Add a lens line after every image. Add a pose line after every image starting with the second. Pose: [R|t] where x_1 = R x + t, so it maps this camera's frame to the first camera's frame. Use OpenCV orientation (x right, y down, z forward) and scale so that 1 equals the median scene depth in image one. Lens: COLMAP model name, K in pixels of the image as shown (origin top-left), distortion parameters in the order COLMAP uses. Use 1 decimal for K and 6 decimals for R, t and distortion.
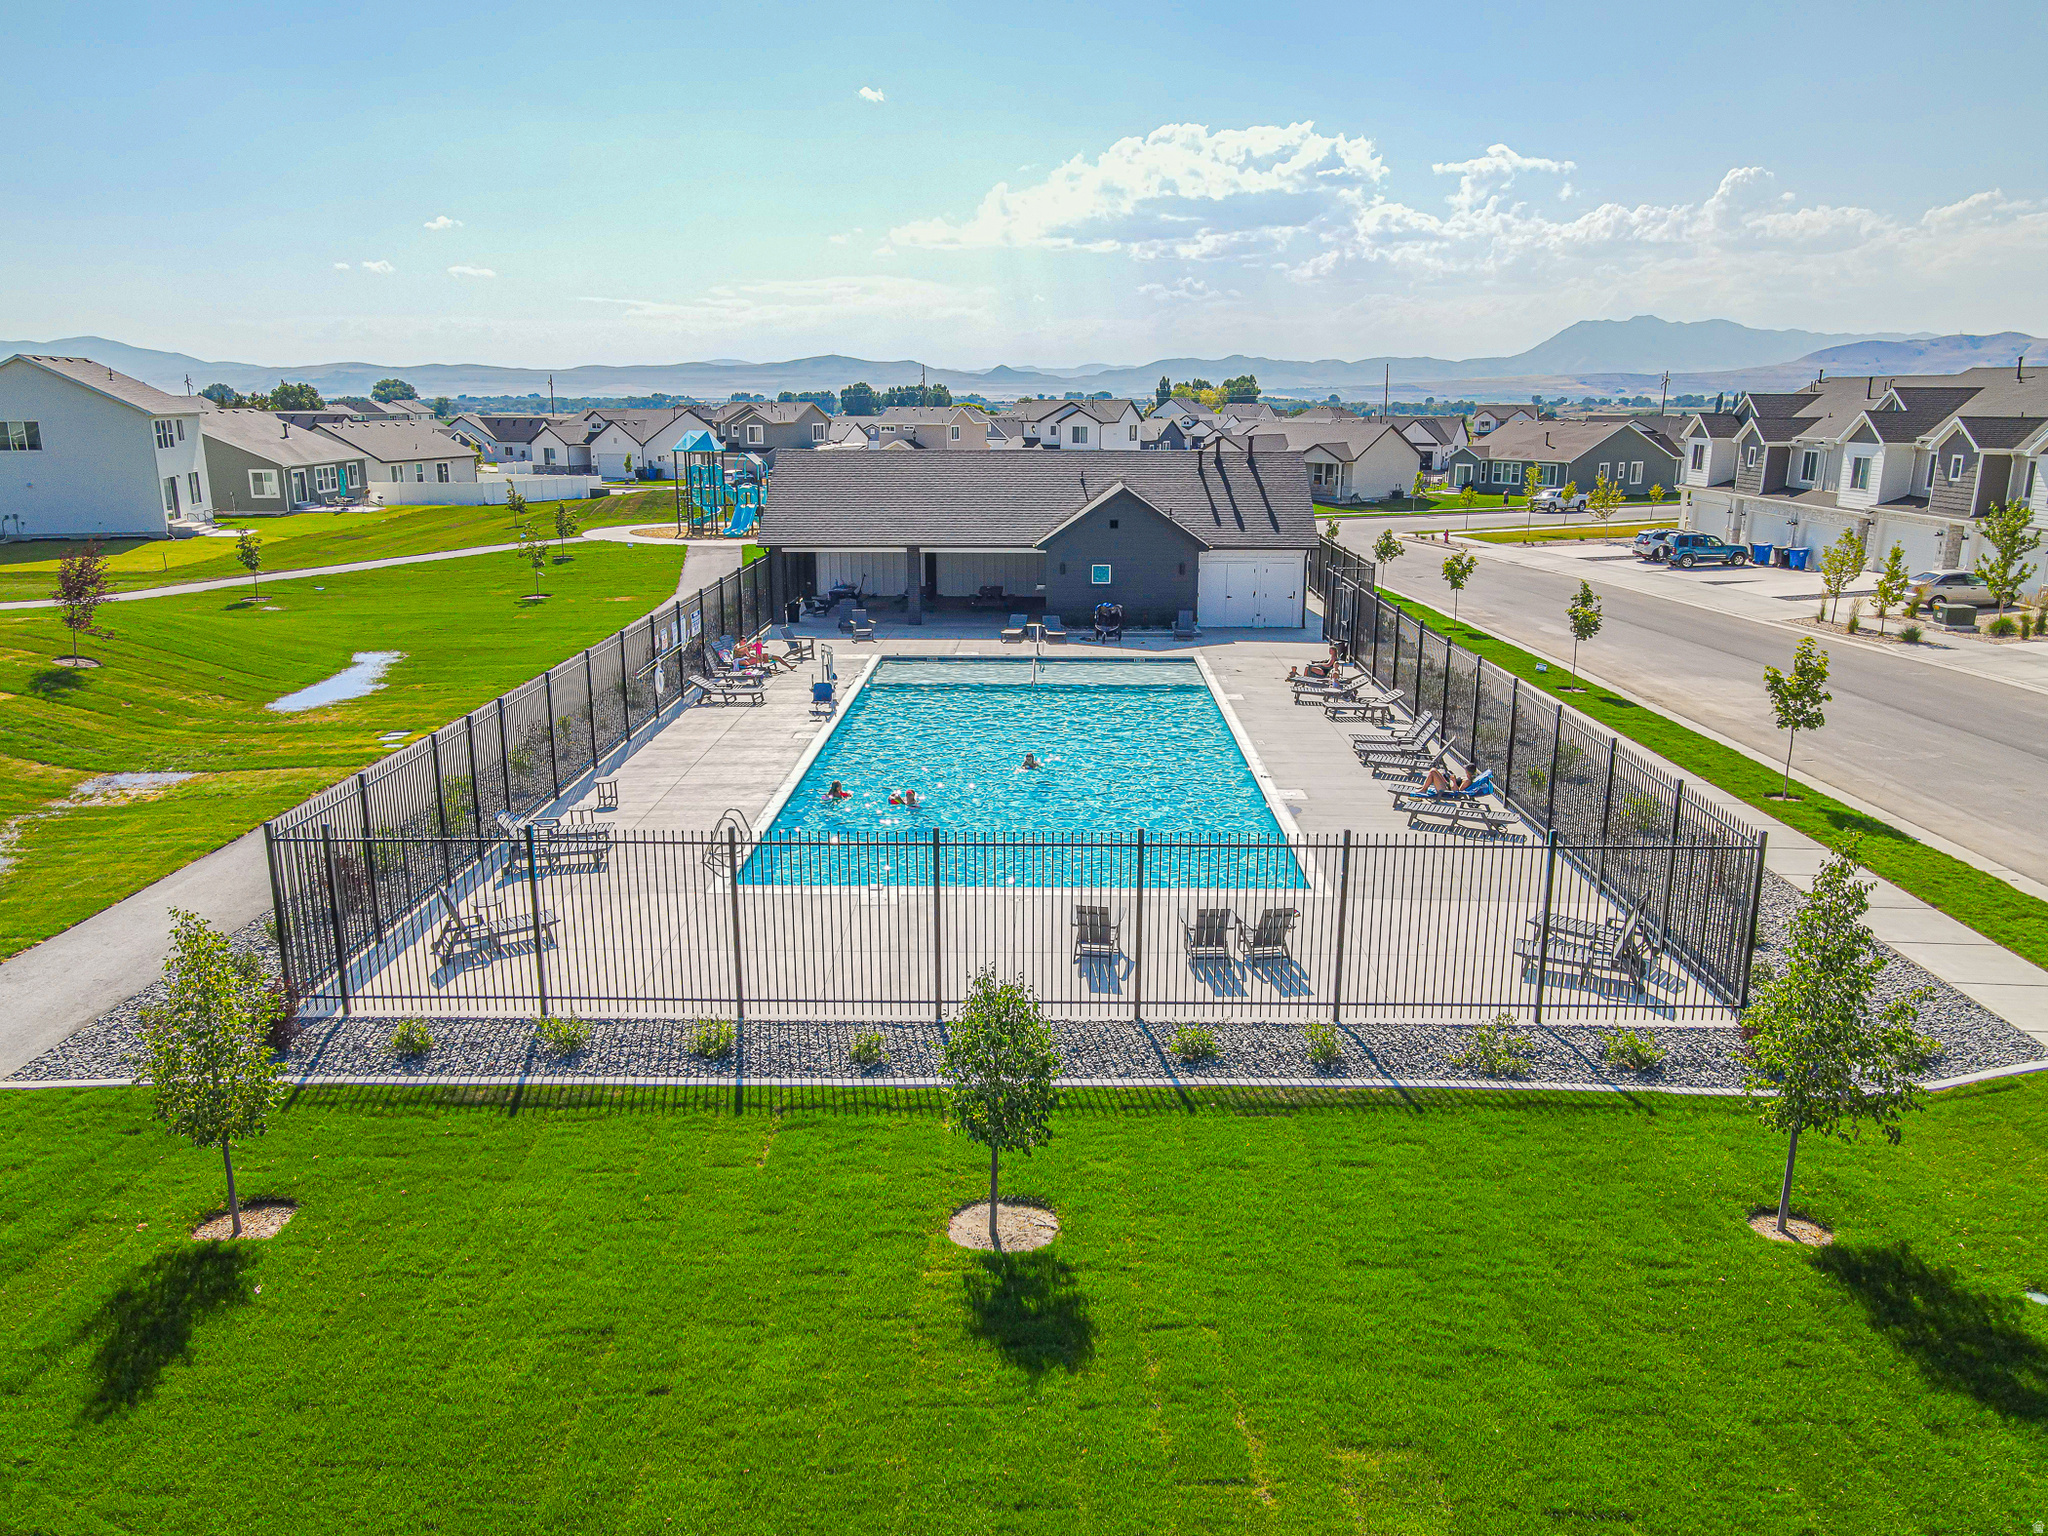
lens RADIAL K [[1496.1, 0, 1033.9], [0, 1496.1, 770.0], [0, 0, 1]] dist [-0.001968, 0.045698]
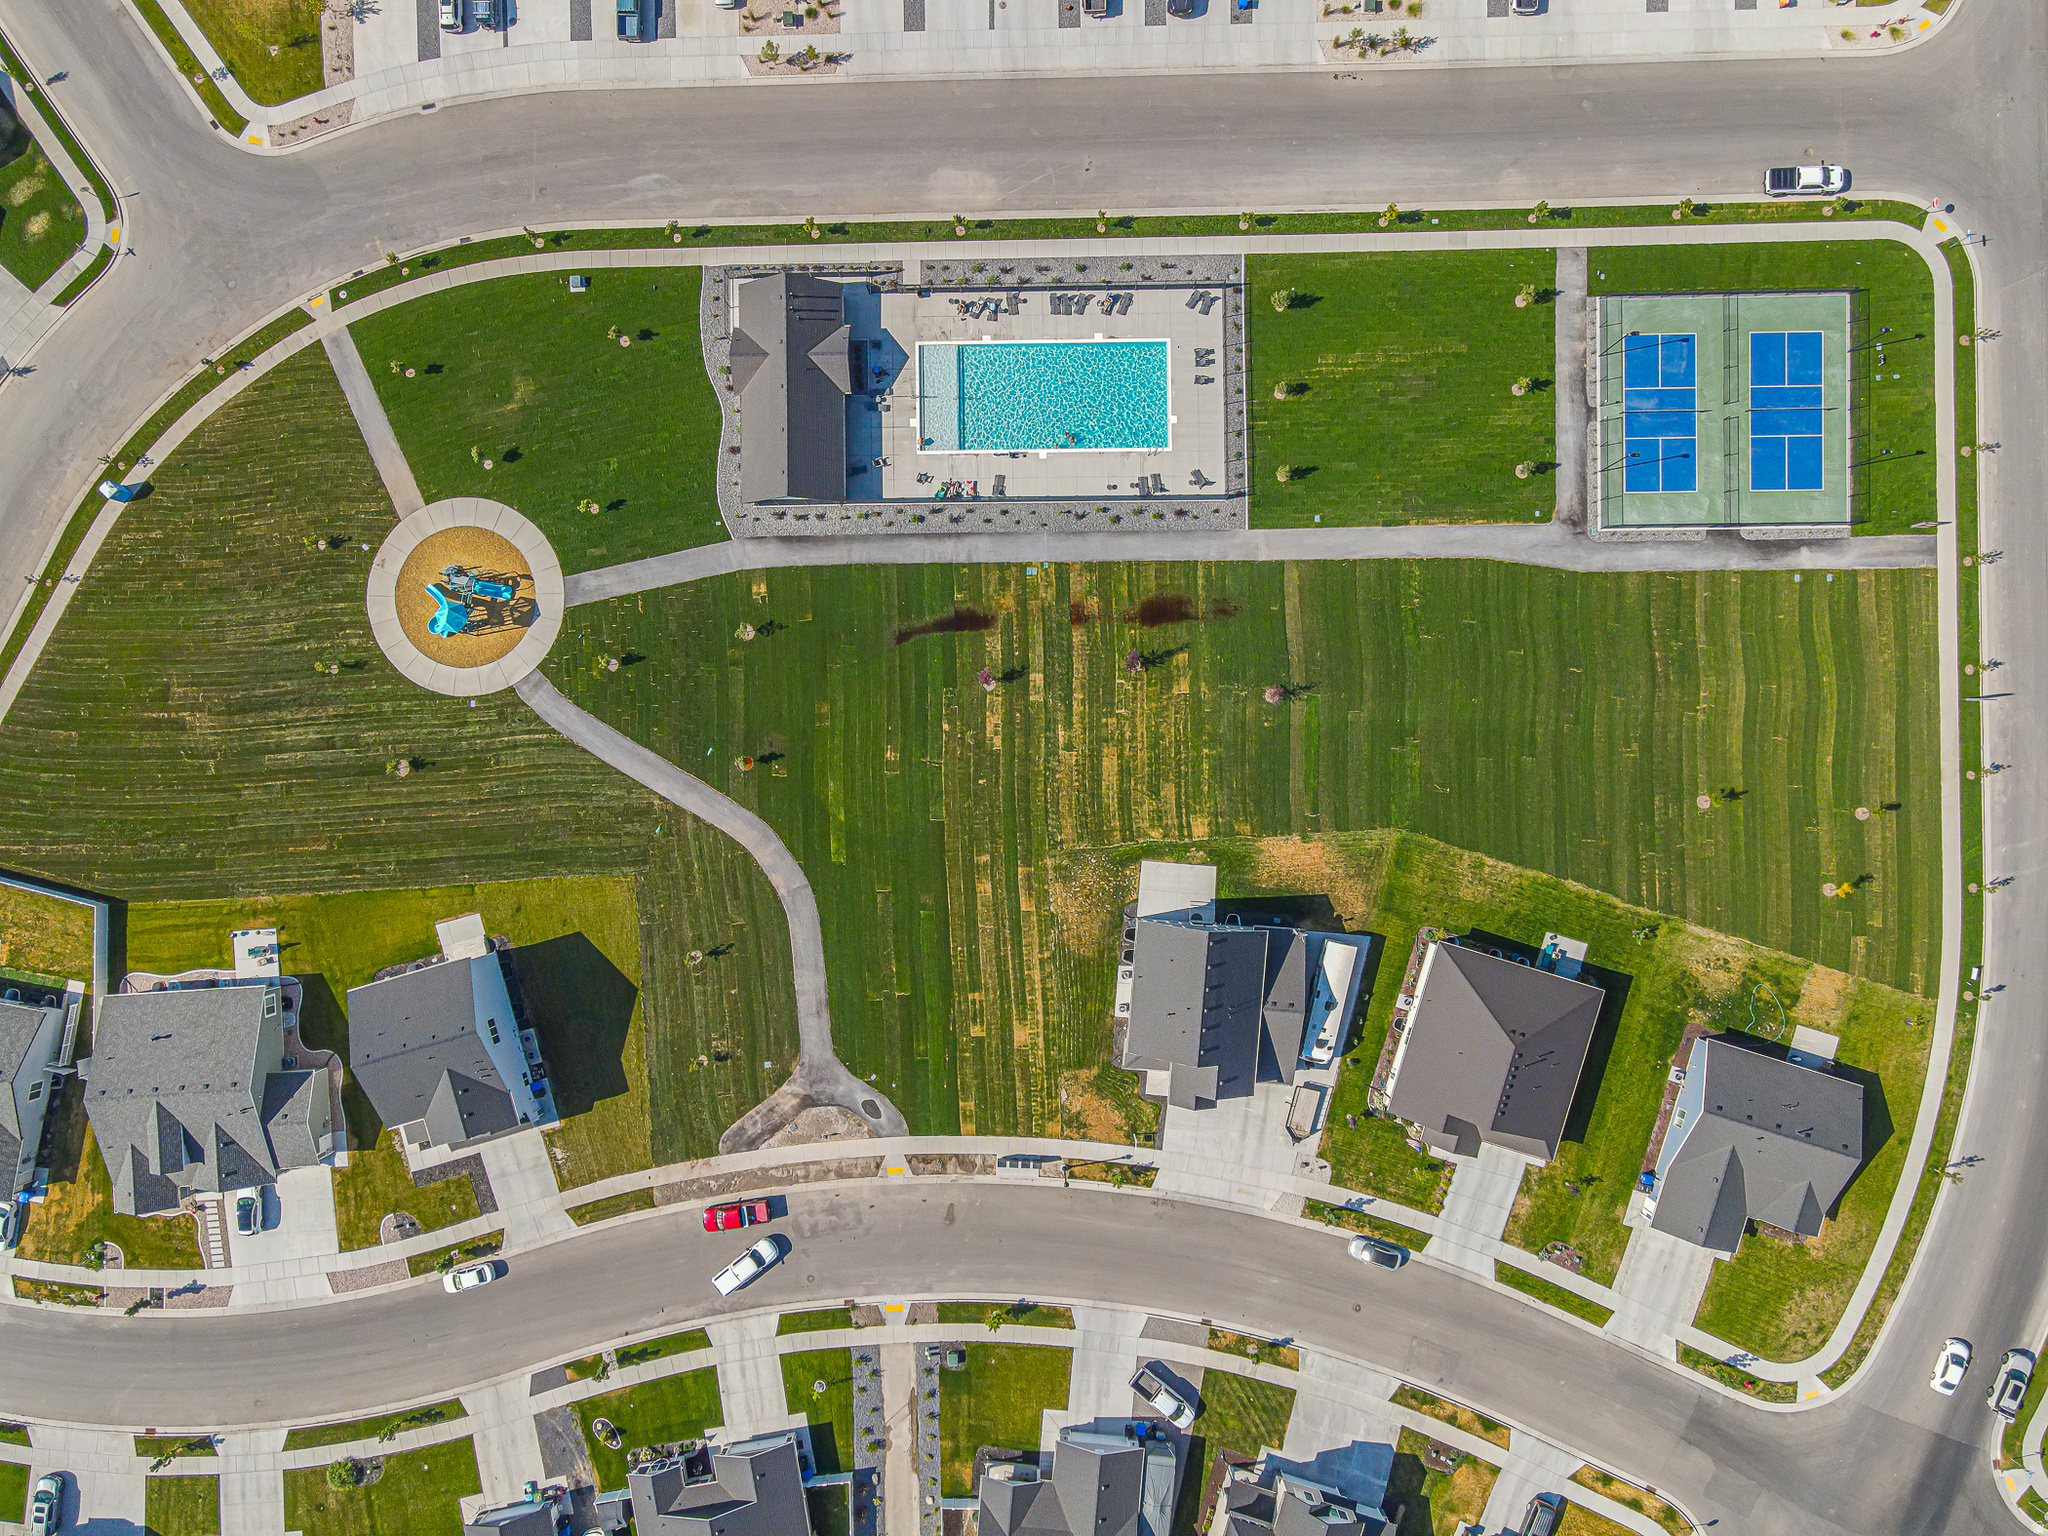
lens RADIAL K [[1511.4, 0, 1024.0], [0, 1511.4, 768.0], [0, 0, 1]] dist [-0.003194, 0.027967]
pose [[-0.029748, -0.999504, -0.010369, -0.693568], [0.253739, -0.017585, 0.967113, -2.893528], [-0.966815, 0.026139, 0.254136, 0.073819]]
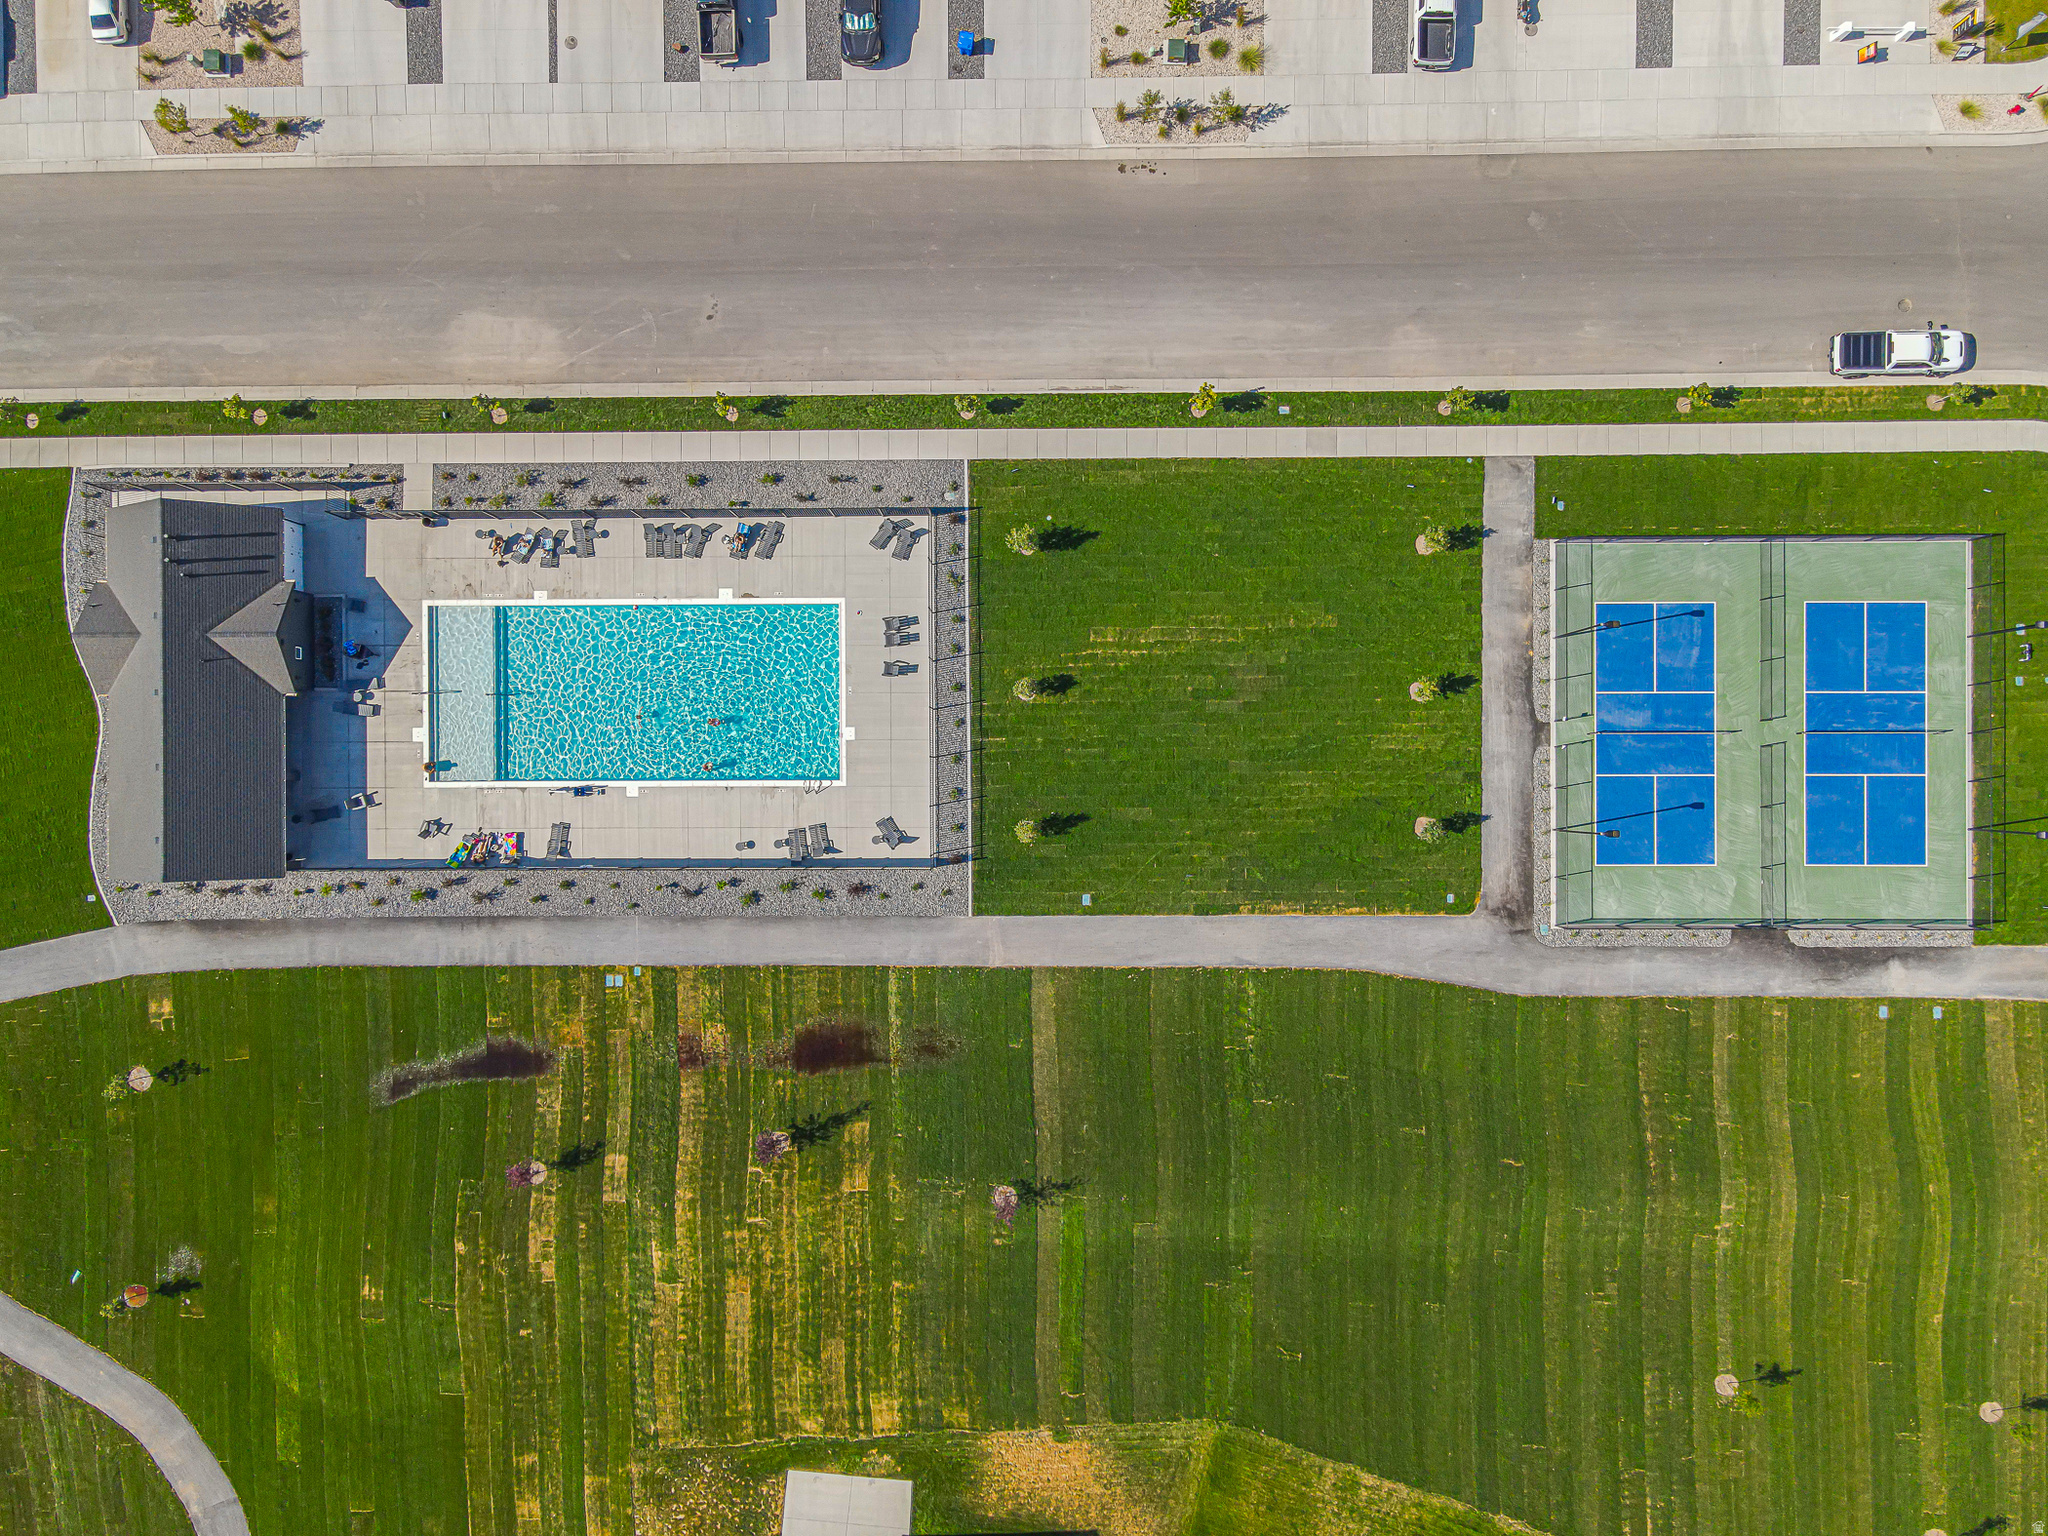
lens RADIAL K [[1511.4, 0, 1024.0], [0, 1511.4, 768.0], [0, 0, 1]] dist [-0.003194, 0.027967]
pose [[-0.022009, -0.999736, -0.006652, -0.087100], [0.250145, -0.011948, 0.968135, -1.624117], [-0.967958, 0.019644, 0.250342, -0.119043]]
